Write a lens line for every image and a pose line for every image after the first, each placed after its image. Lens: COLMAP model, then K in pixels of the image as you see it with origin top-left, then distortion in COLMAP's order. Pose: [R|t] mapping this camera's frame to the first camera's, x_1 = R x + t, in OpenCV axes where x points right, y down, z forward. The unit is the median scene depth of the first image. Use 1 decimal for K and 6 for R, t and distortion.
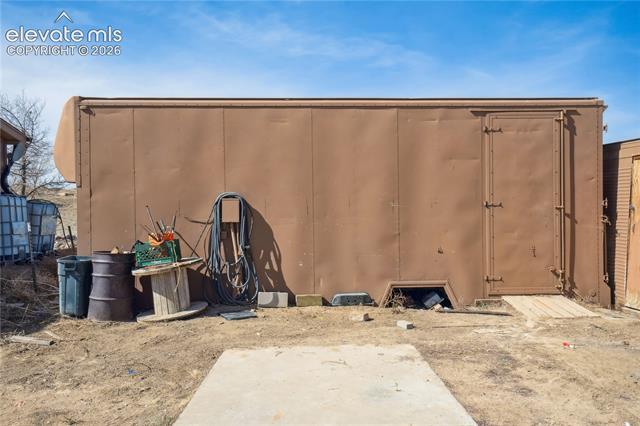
lens RADIAL K [[641.2, 0, 323.9], [0, 641.2, 217.8], [0, 0, 1]] dist [0.115556, 0.000000]
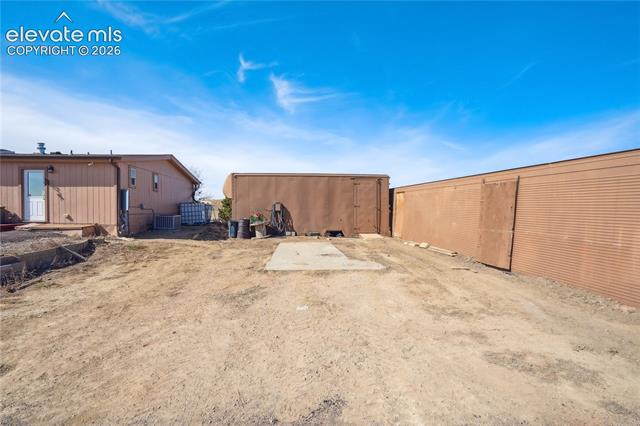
lens RADIAL K [[310.3, 0, 322.2], [0, 310.3, 211.4], [0, 0, 1]] dist [-0.001908, -0.000050]
pose [[0.997742, 0.007531, 0.066733, -0.022982], [-0.006637, 0.999885, -0.013608, 0.030629], [-0.066827, 0.013135, 0.997678, -0.605068]]
